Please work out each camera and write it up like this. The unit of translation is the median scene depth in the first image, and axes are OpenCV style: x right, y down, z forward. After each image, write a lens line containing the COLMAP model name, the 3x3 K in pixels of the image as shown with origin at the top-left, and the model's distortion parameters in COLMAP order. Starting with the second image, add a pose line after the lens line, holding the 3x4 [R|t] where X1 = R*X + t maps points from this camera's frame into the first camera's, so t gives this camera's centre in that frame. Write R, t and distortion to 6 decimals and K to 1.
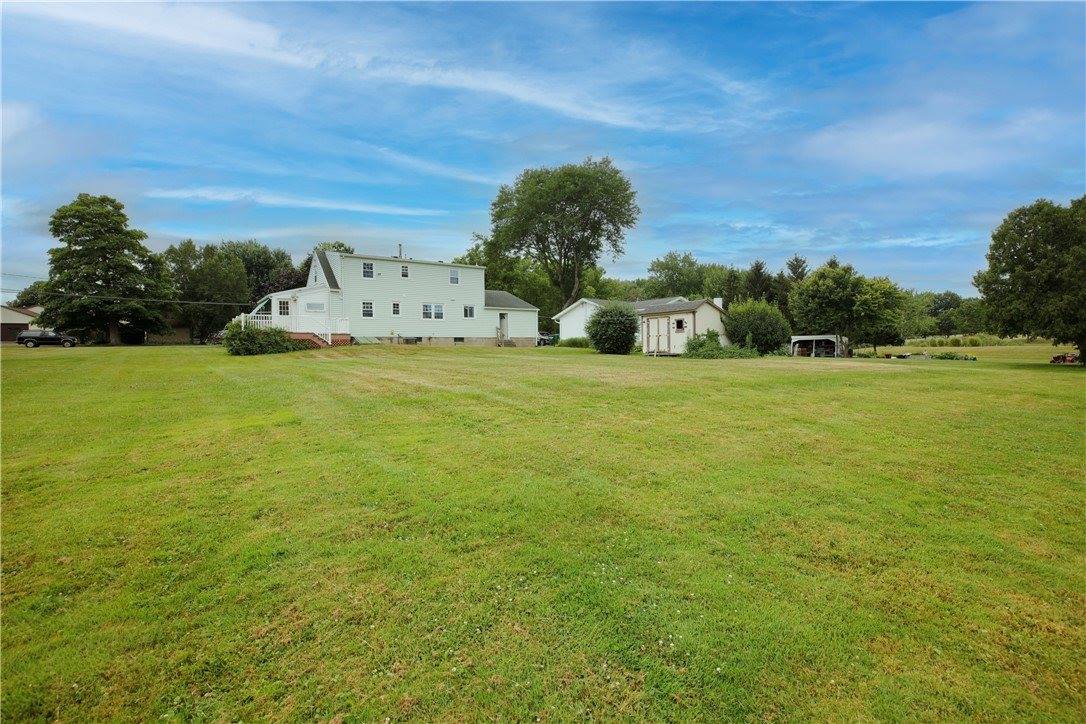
lens RADIAL K [[503.0, 0, 543.0], [0, 503.0, 362.0], [0, 0, 1]] dist [-0.036434, 0.001490]
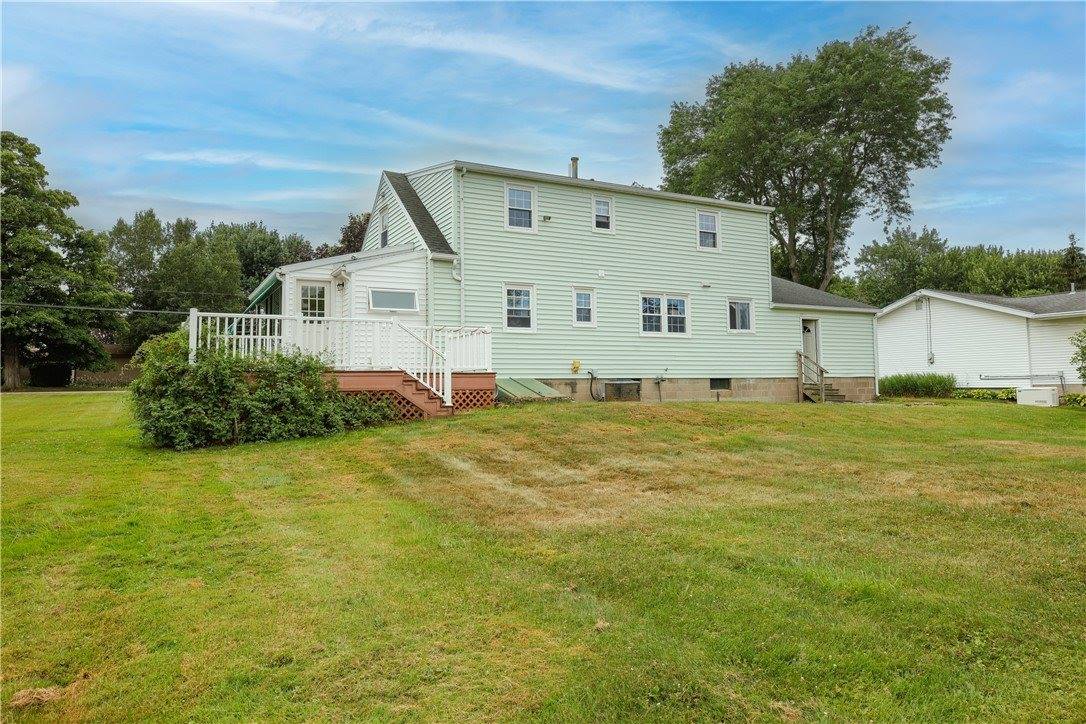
lens RADIAL K [[723.3, 0, 544.1], [0, 723.3, 336.7], [0, 0, 1]] dist [0.002417, -0.000946]
pose [[0.989425, -0.011539, -0.144586, -0.214483], [-0.002241, 0.995495, -0.094782, -0.025800], [0.145028, 0.094104, 0.984942, 0.389794]]
